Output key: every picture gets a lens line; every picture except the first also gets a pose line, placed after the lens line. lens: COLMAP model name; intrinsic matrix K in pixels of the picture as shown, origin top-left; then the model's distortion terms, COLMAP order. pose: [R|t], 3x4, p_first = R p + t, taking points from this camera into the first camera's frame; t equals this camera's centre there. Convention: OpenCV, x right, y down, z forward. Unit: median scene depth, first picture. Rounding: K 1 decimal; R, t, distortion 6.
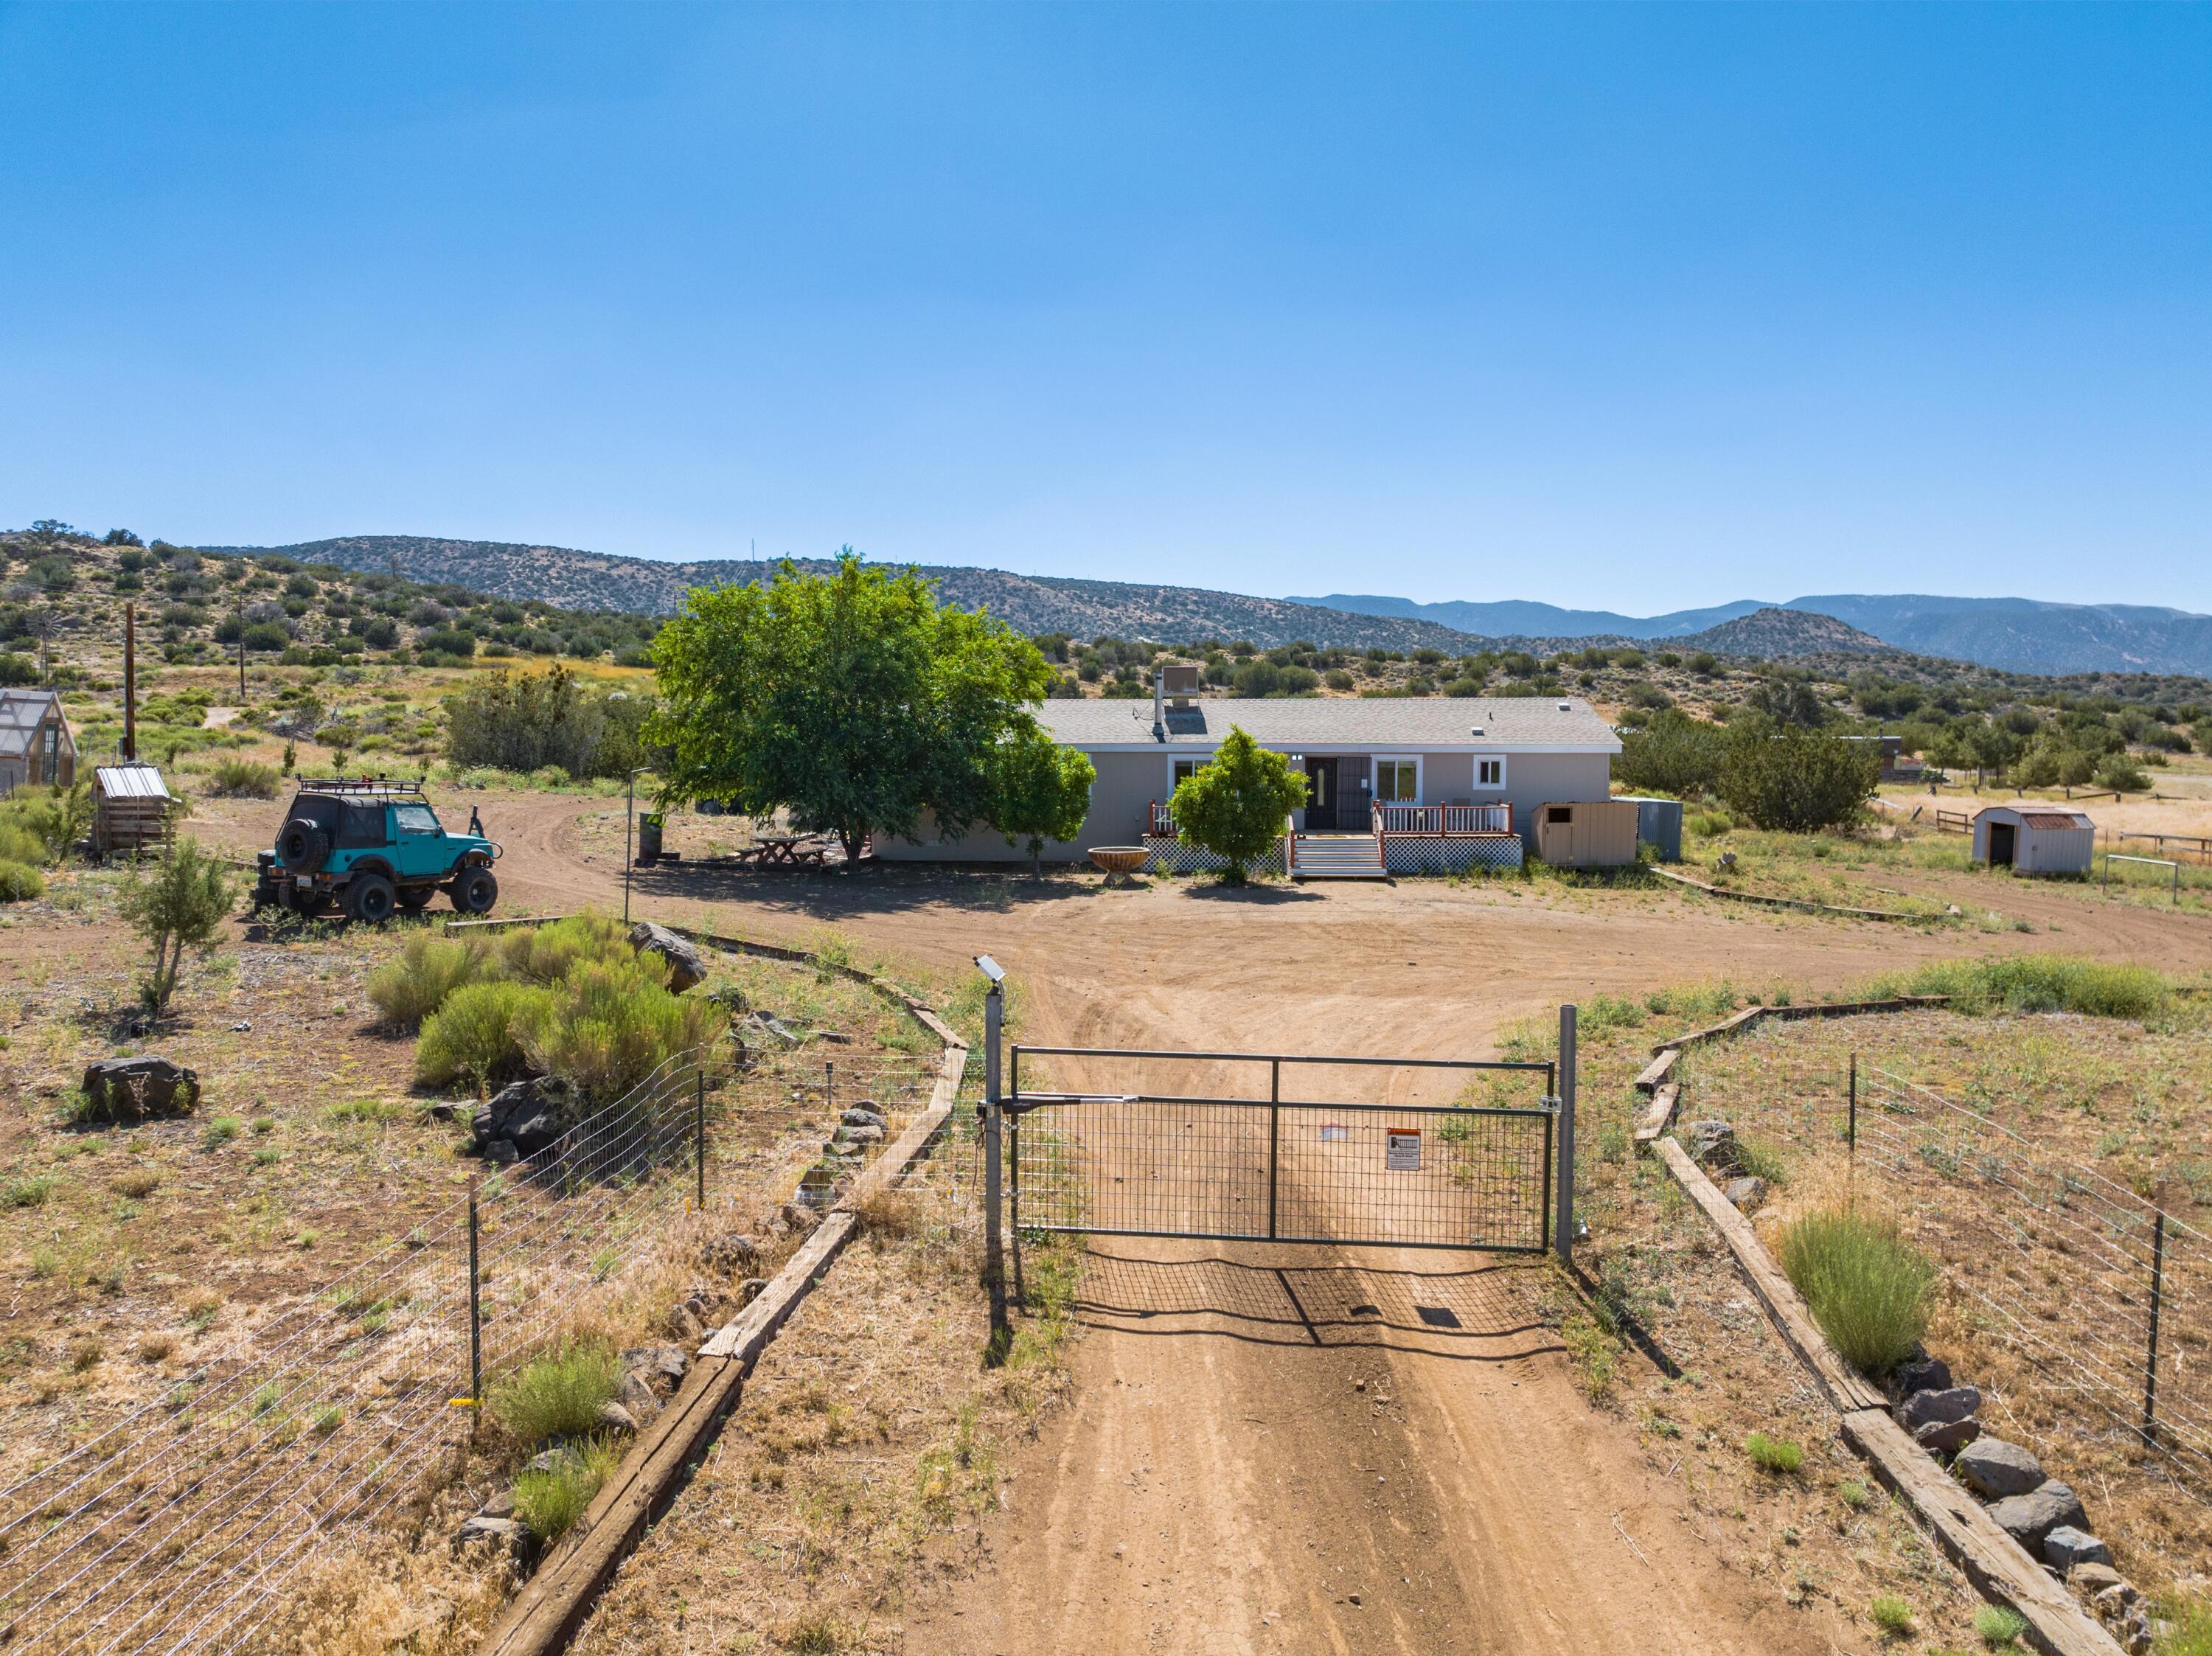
lens RADIAL K [[1553.9, 0, 1101.1], [0, 1553.9, 822.7], [0, 0, 1]] dist [-0.035466, -0.000484]
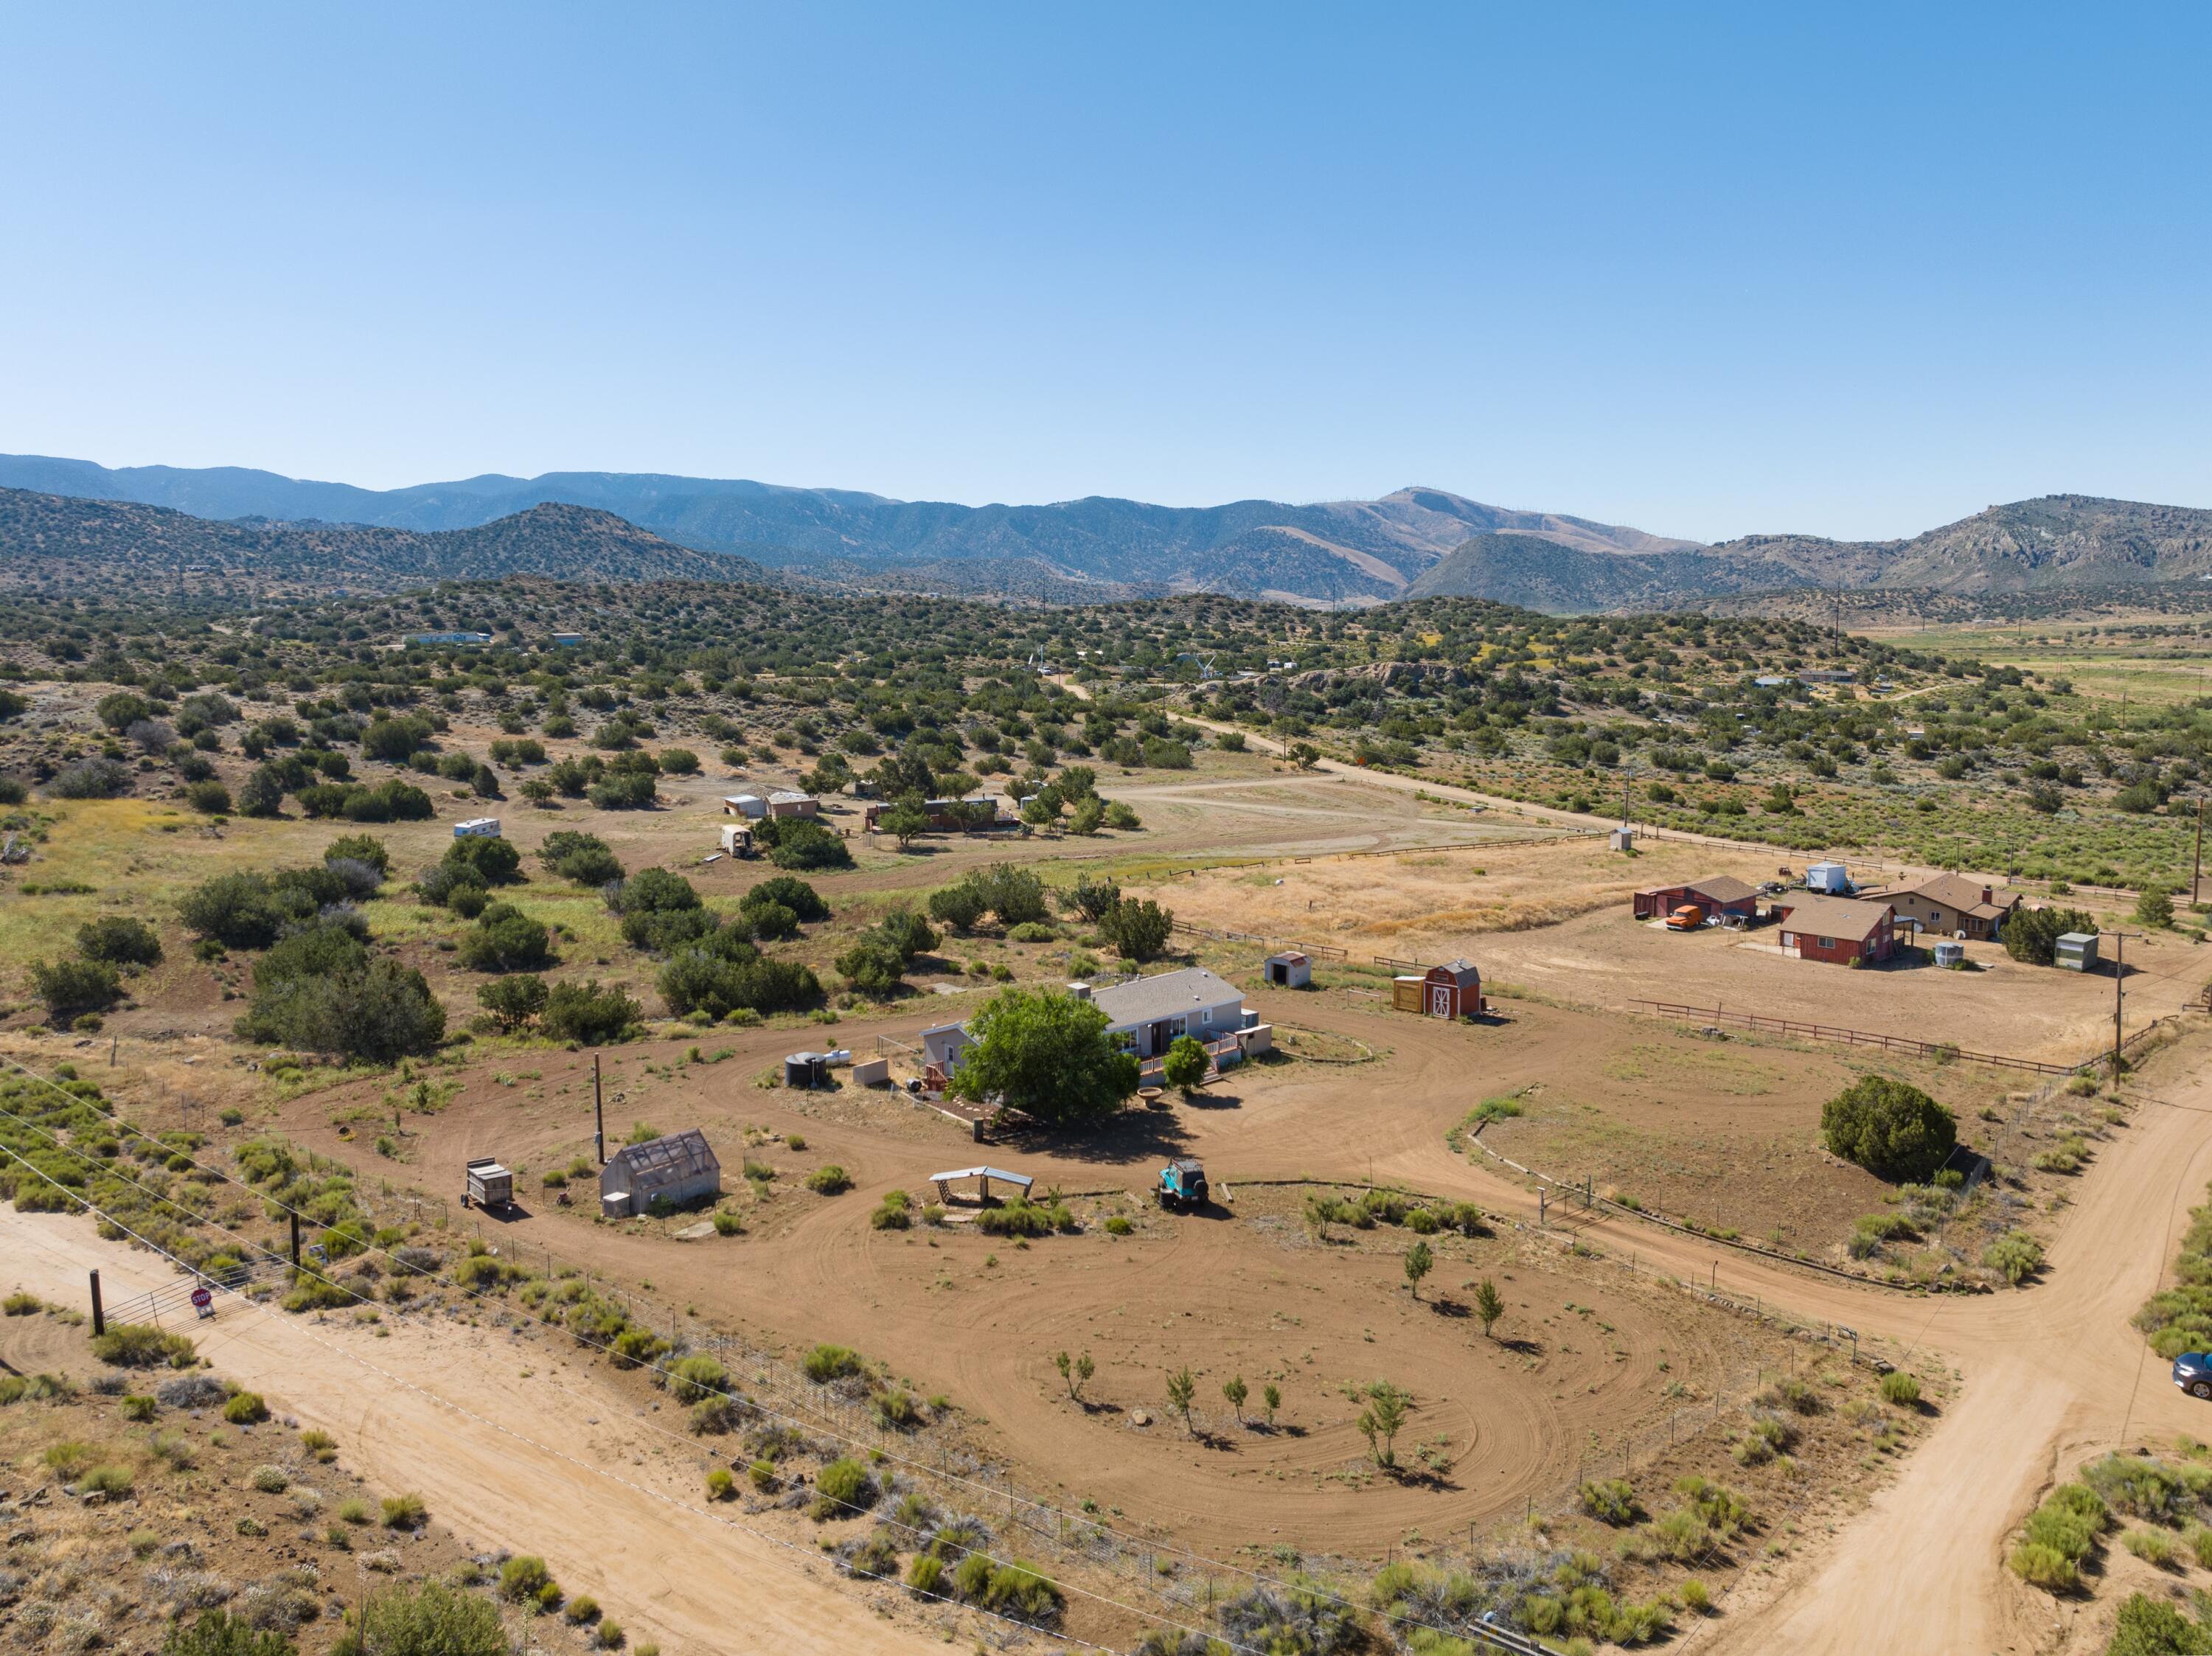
lens RADIAL K [[1636.6, 0, 1125.8], [0, 1636.6, 775.6], [0, 0, 1]] dist [-0.028816, -0.023220]
pose [[0.721874, -0.088278, 0.686371, -0.282937], [0.057768, 0.996055, 0.067352, -0.106384], [-0.689609, -0.008970, 0.724126, -0.136983]]
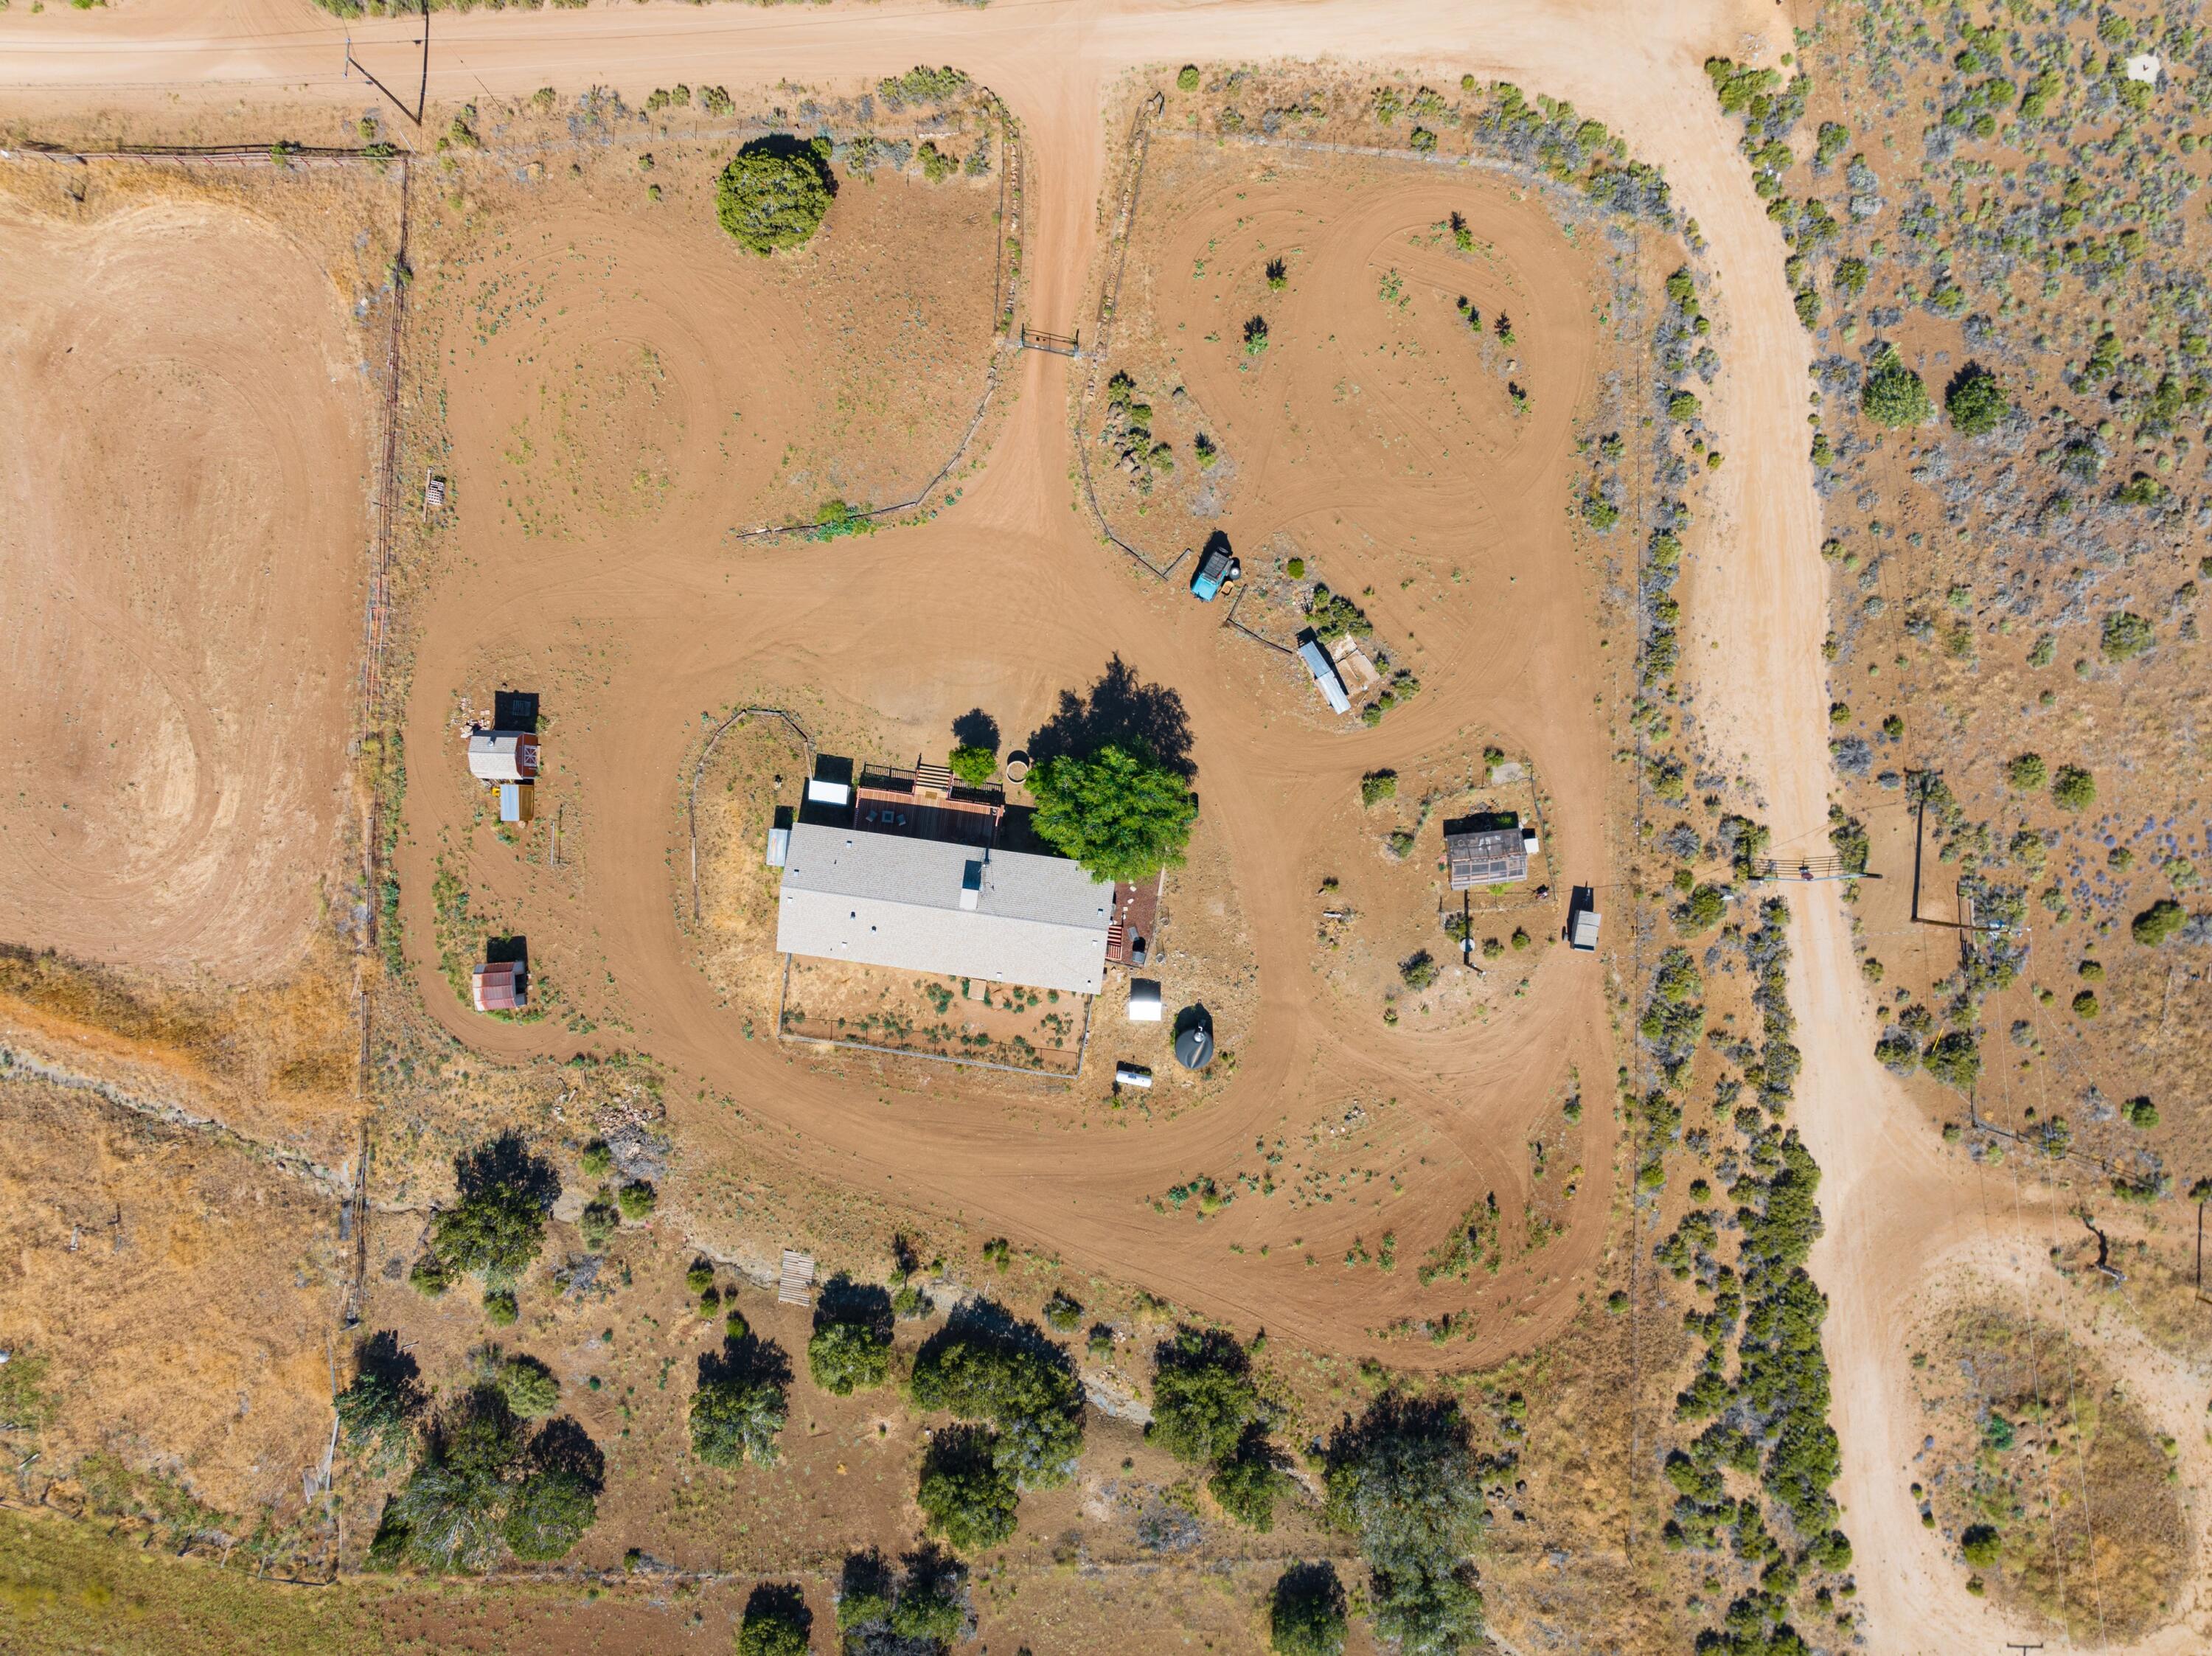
lens RADIAL K [[1559.8, 0, 1098.7], [0, 1559.8, 825.4], [0, 0, 1]] dist [-0.036441, 0.000145]
pose [[-0.994912, -0.099635, 0.014946, -0.029243], [0.021440, -0.064430, 0.997692, -0.434414], [-0.098442, 0.992936, 0.066238, 0.145058]]
